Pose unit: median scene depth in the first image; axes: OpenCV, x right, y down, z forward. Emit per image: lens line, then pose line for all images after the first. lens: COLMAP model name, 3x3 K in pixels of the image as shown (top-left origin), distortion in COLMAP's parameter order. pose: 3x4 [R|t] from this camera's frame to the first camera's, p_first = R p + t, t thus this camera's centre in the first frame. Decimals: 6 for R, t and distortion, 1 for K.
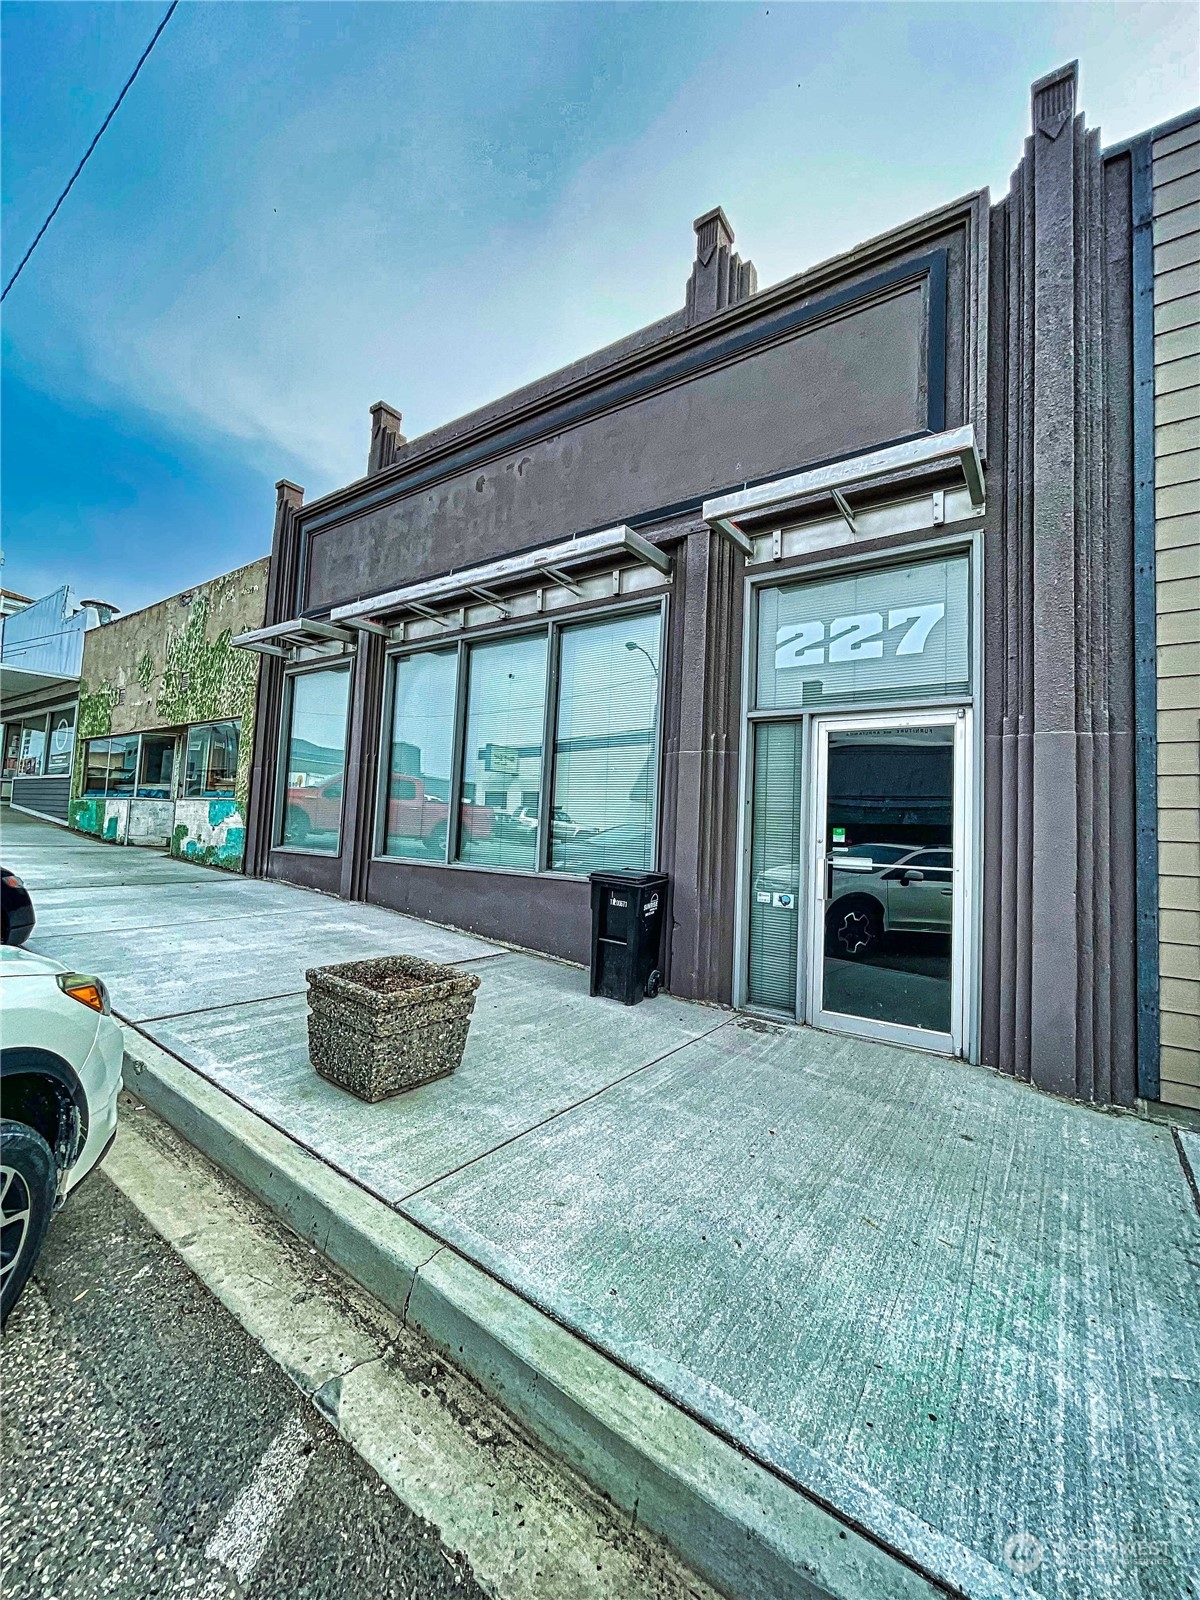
lens RADIAL K [[642.7, 0, 602.7], [0, 642.7, 793.9], [0, 0, 1]] dist [-0.007813, 0.000706]
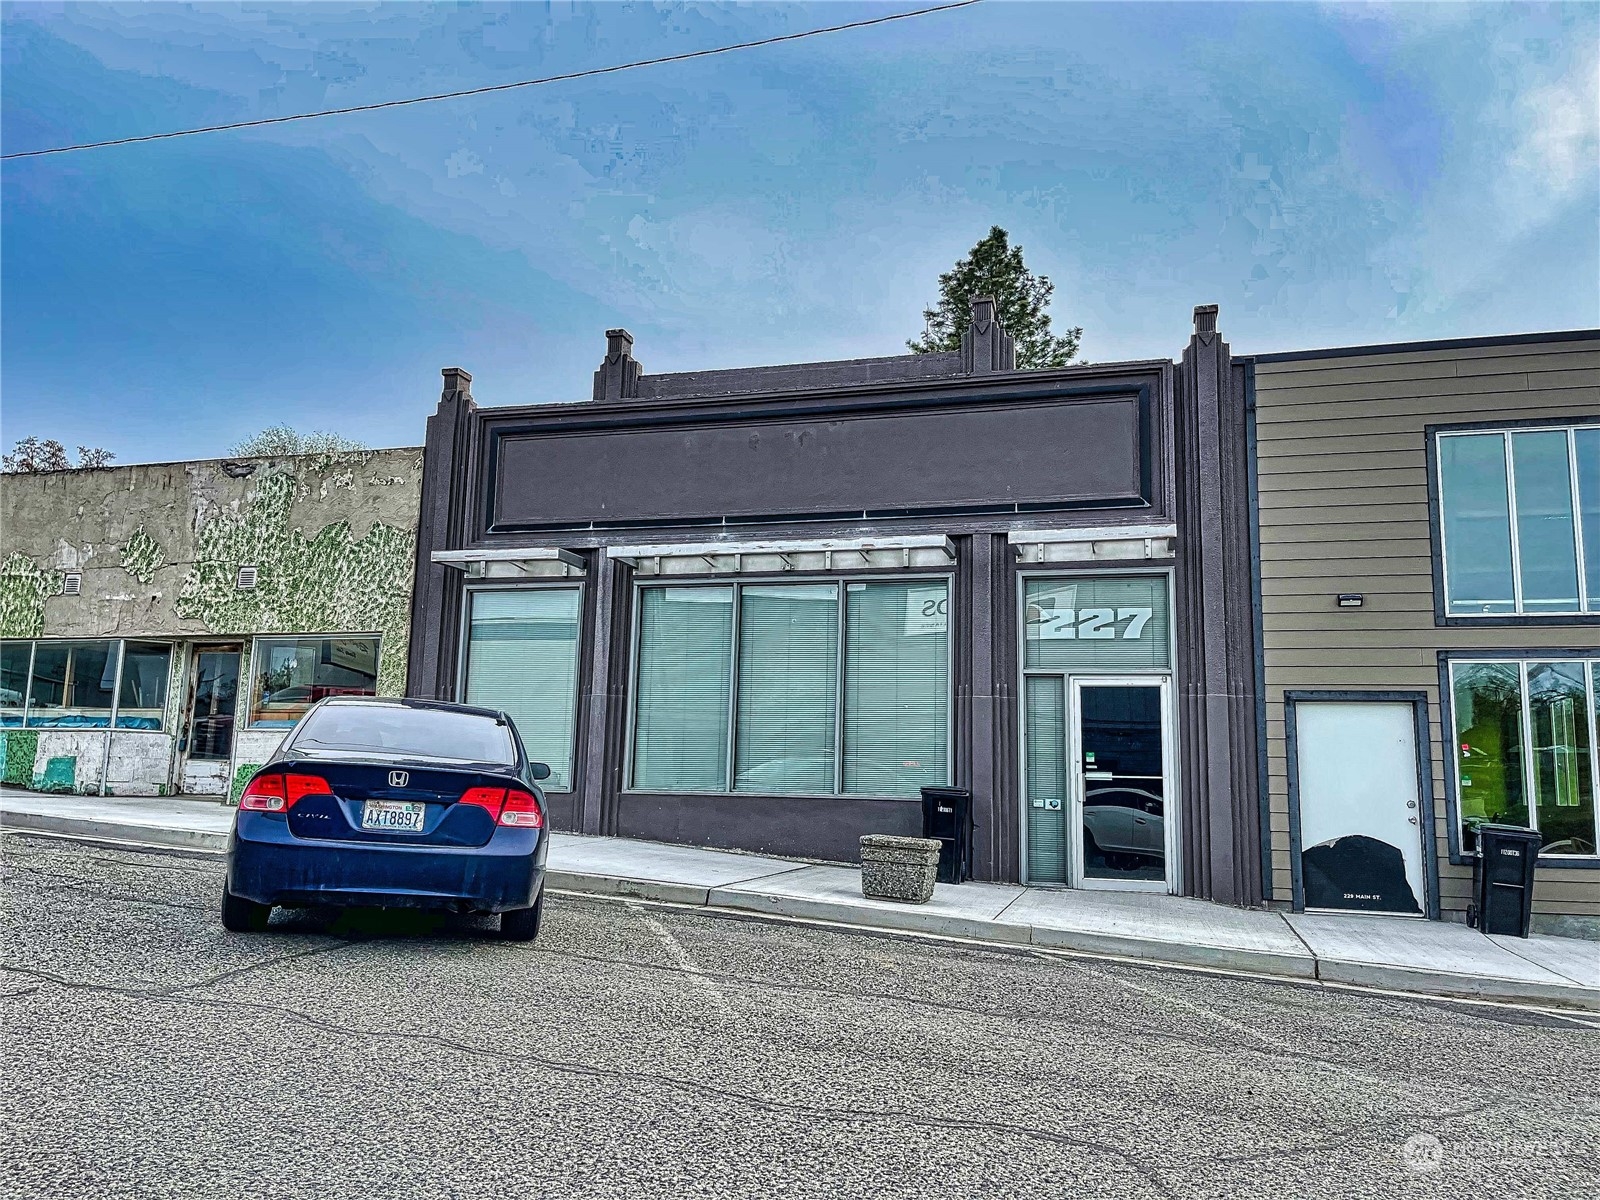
lens RADIAL K [[1193.2, 0, 802.0], [0, 1193.2, 600.3], [0, 0, 1]] dist [0.027445, -0.016950]
pose [[0.944839, 0.026765, 0.326441, -1.113133], [0.000185, 0.996612, -0.082247, -0.065948], [-0.327536, 0.077770, 0.941633, -1.336508]]
